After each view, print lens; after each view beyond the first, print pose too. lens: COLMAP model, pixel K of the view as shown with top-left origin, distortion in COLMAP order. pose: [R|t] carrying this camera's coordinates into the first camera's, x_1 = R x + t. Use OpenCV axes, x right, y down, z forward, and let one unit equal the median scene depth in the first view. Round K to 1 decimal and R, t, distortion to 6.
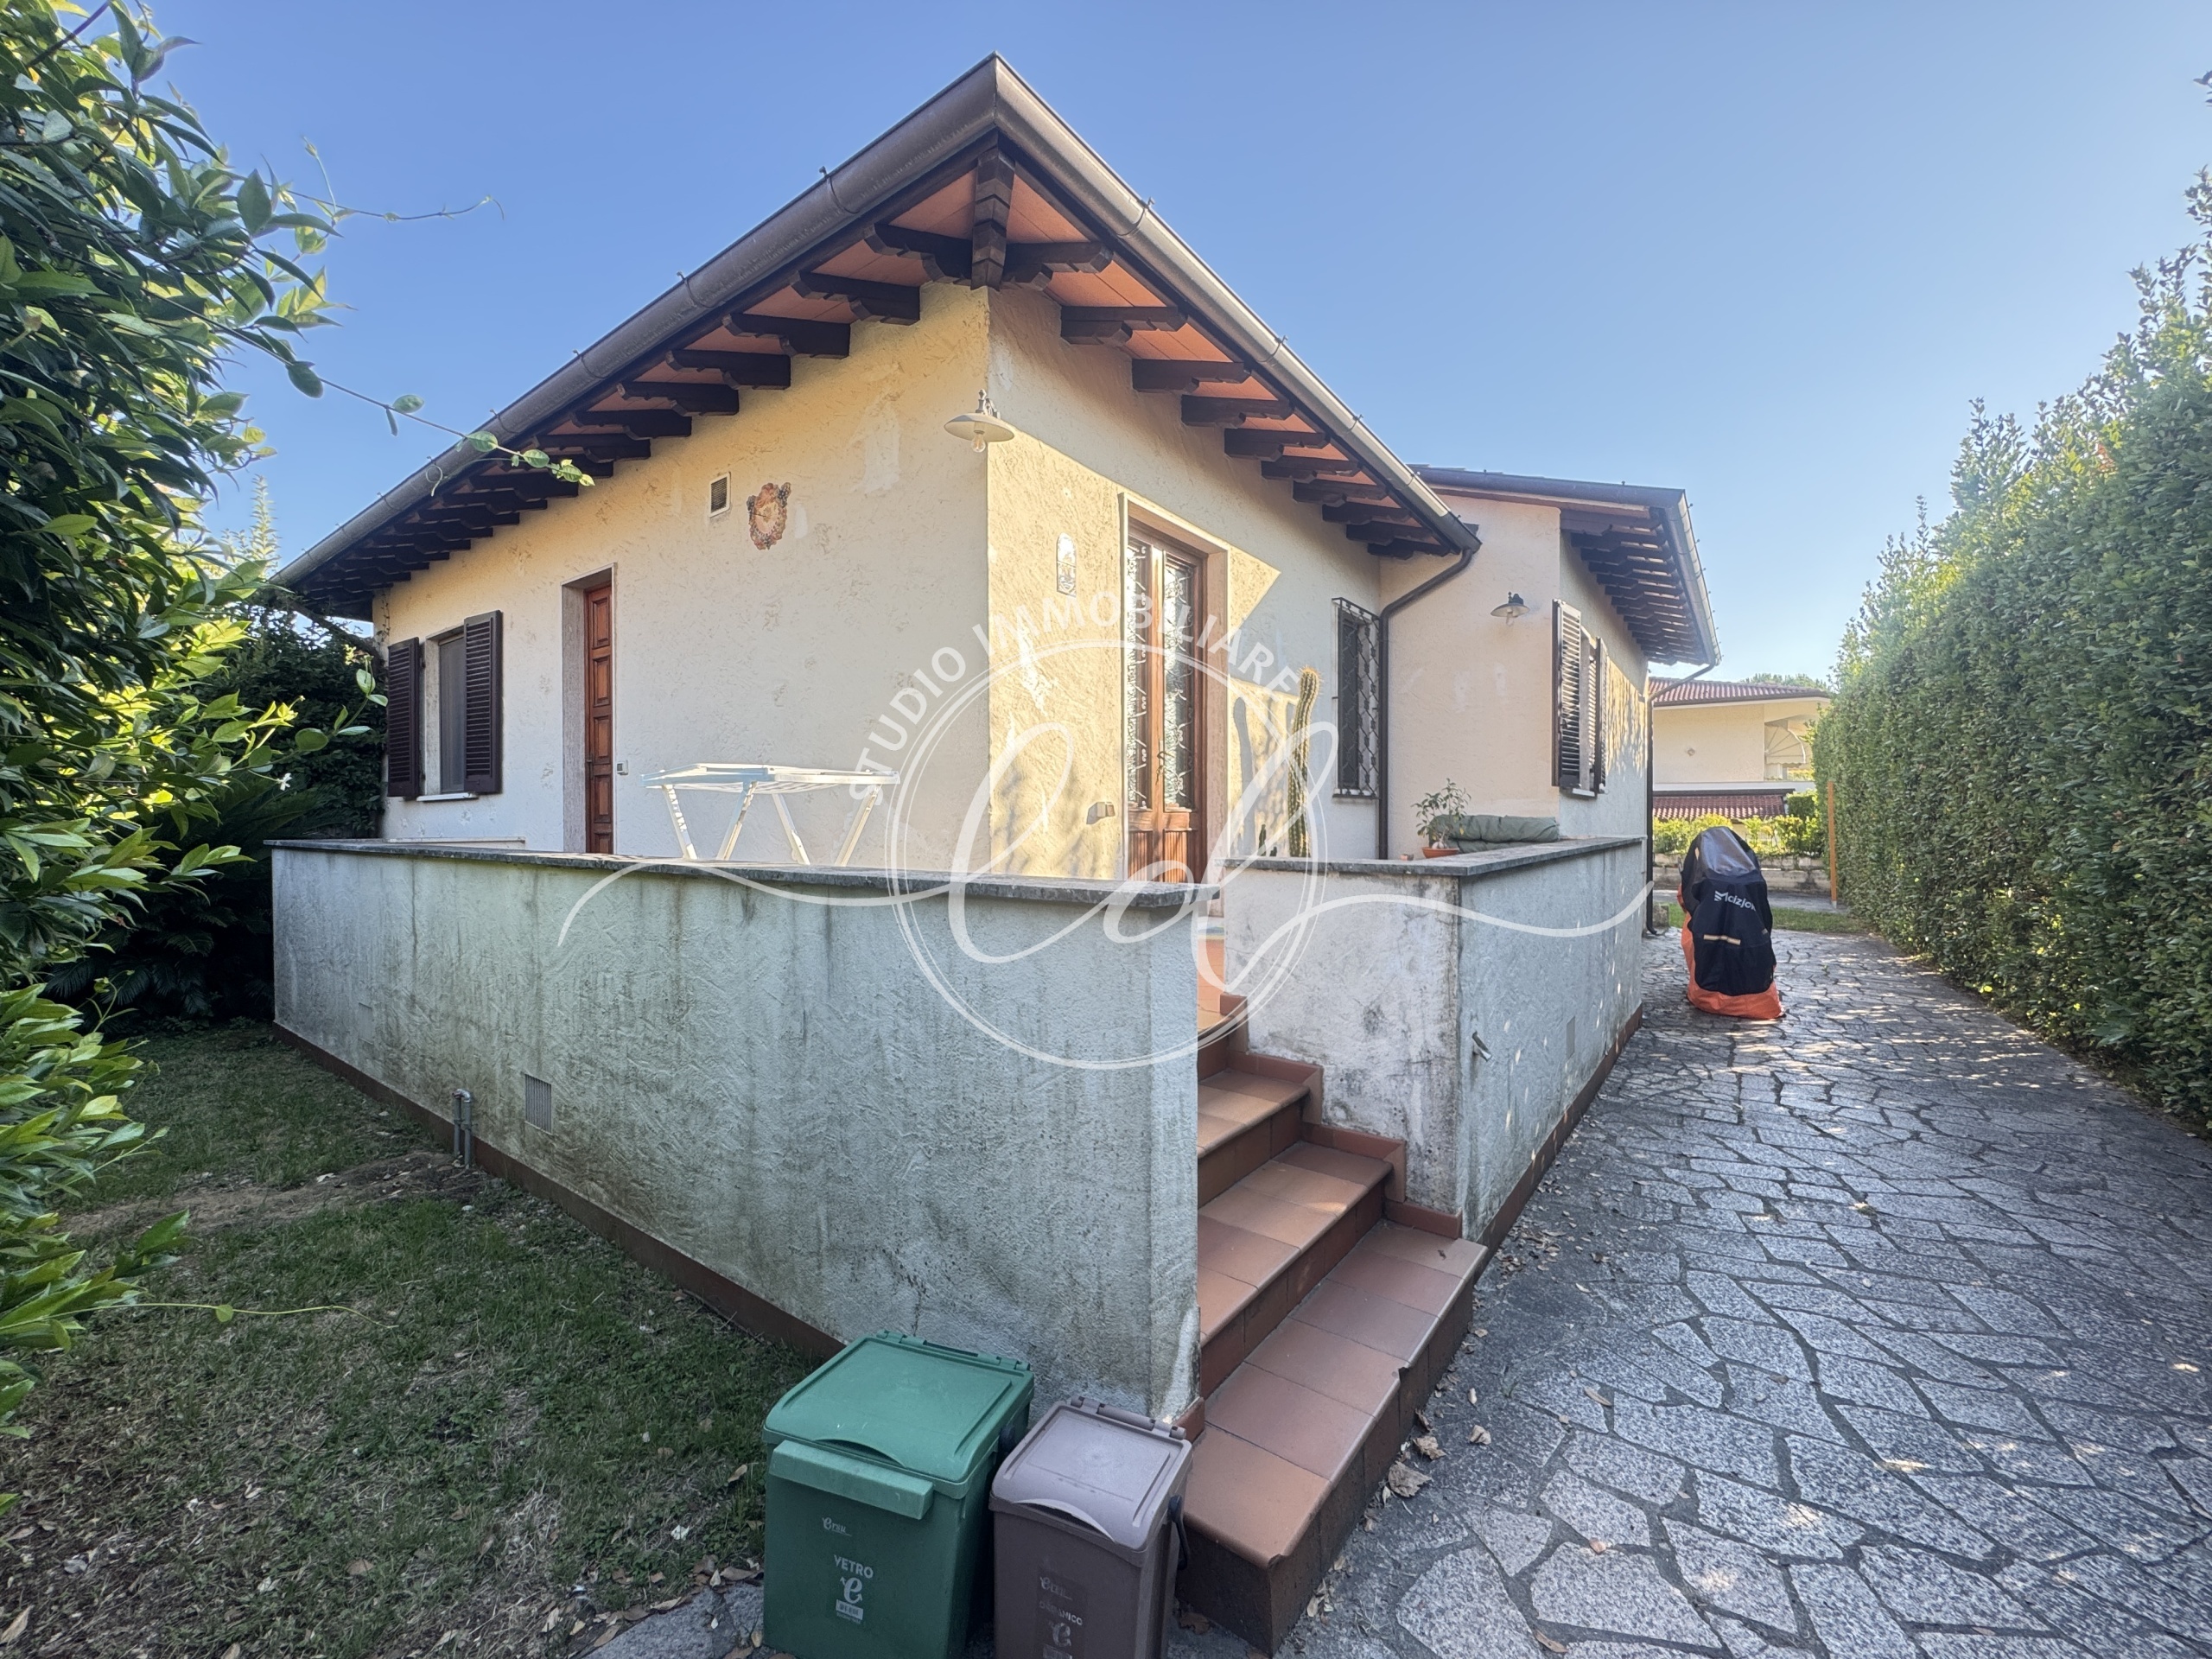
lens RADIAL K [[890.8, 0, 1105.4], [0, 890.8, 828.3], [0, 0, 1]] dist [-0.003204, 0.000854]
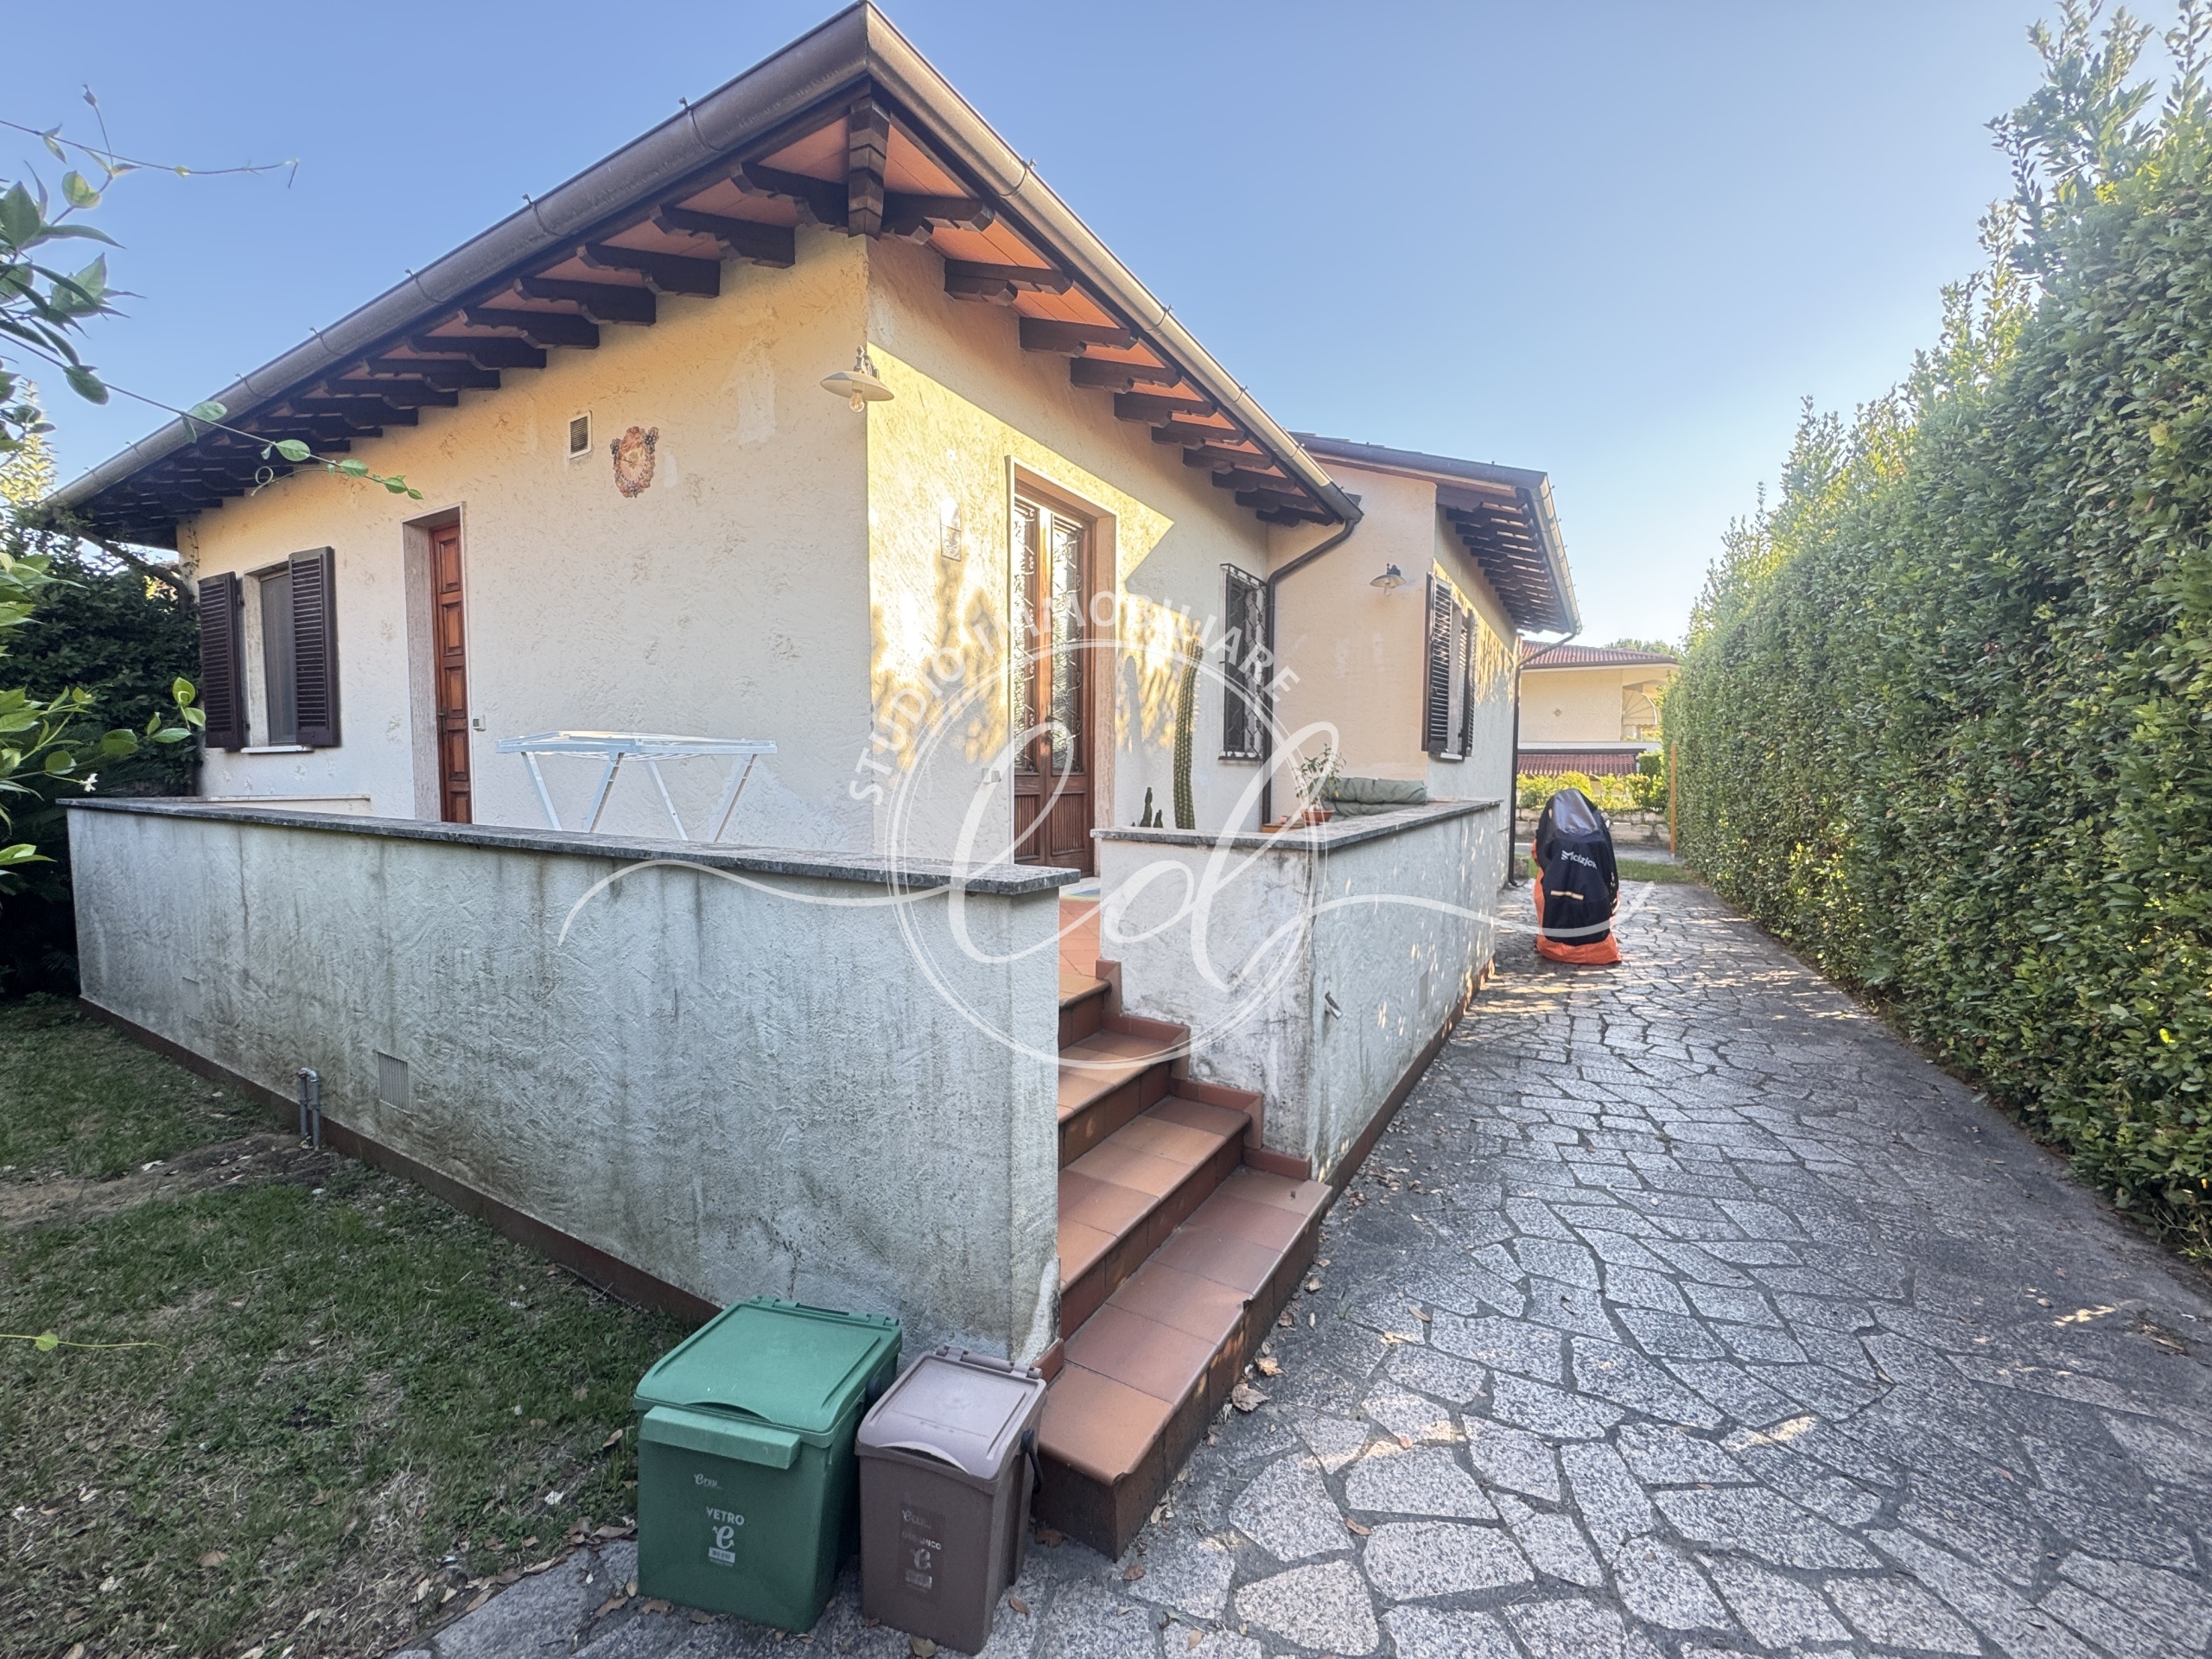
lens RADIAL K [[888.8, 0, 1106.0], [0, 888.8, 829.5], [0, 0, 1]] dist [-0.002542, 0.000649]
pose [[0.993720, 0.000914, 0.111892, 0.026938], [-0.007304, 0.998364, 0.056714, -0.029138], [-0.111657, -0.057175, 0.992101, -0.031515]]
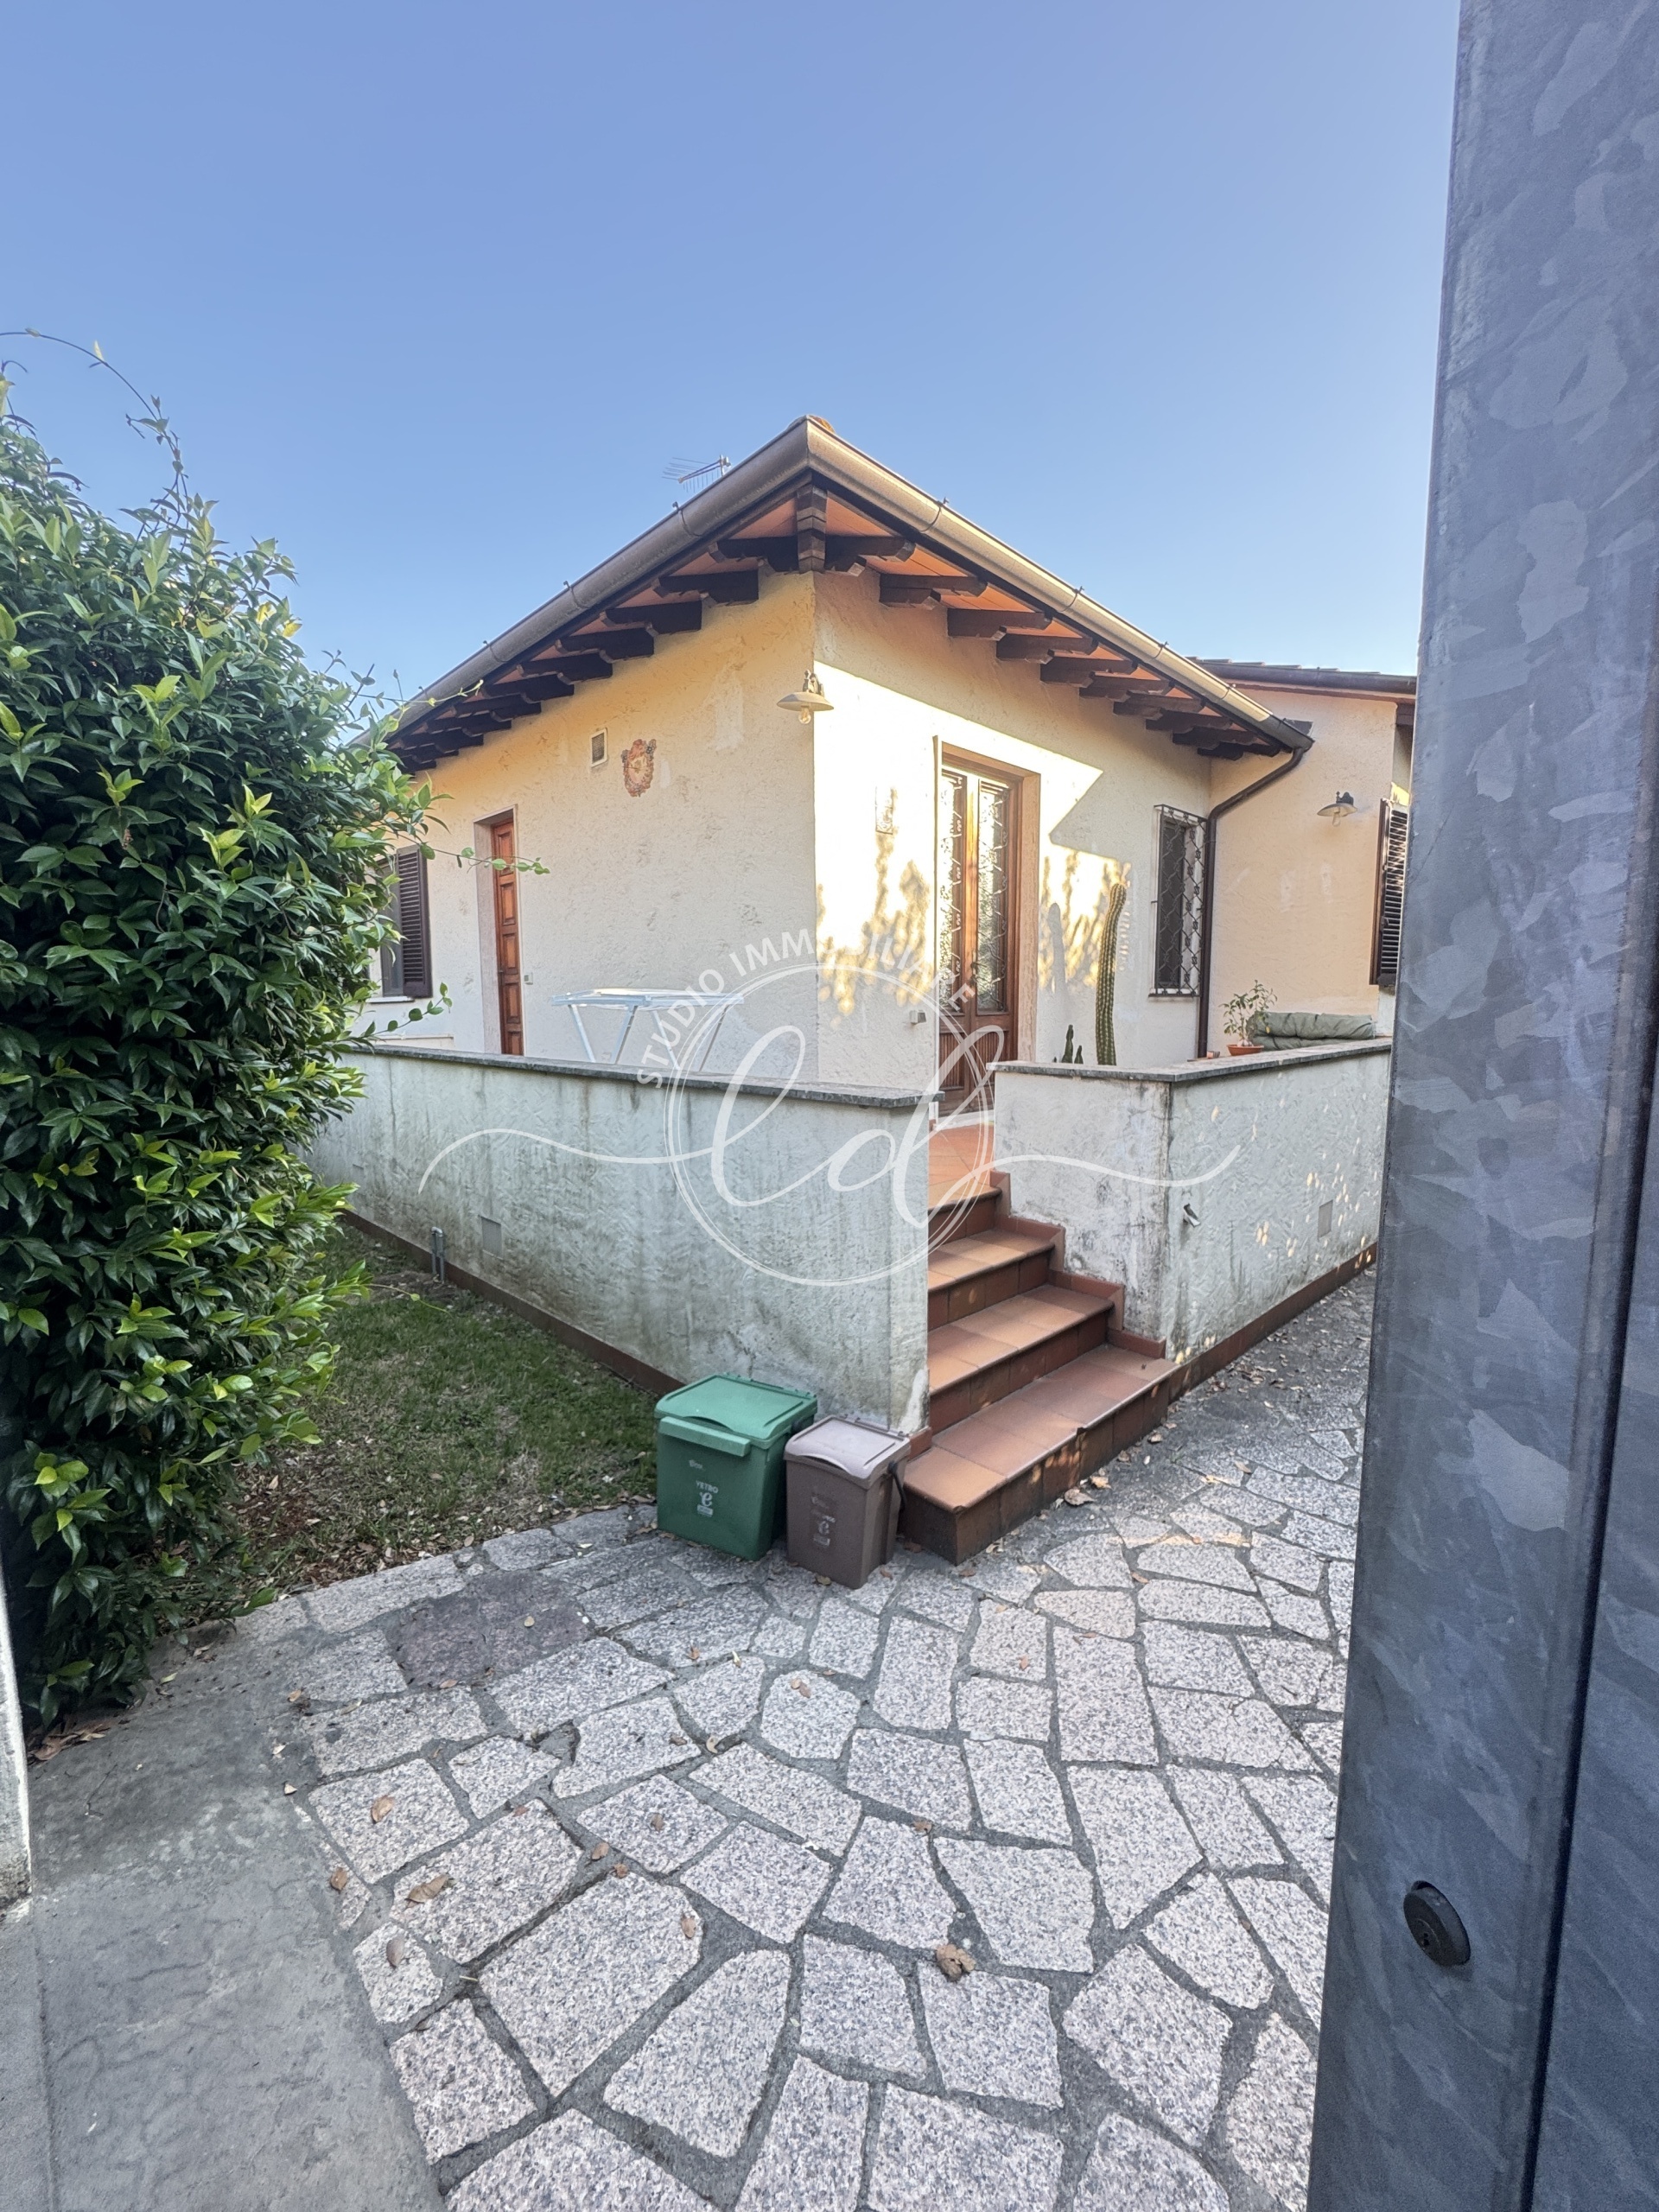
lens RADIAL K [[888.8, 0, 835.2], [0, 888.8, 1108.1], [0, 0, 1]] dist [-0.002542, 0.000649]
pose [[0.988810, 0.013365, -0.148580, 0.110840], [0.002651, 0.994247, 0.107076, -0.043726], [0.149157, -0.106272, 0.983086, -0.306295]]
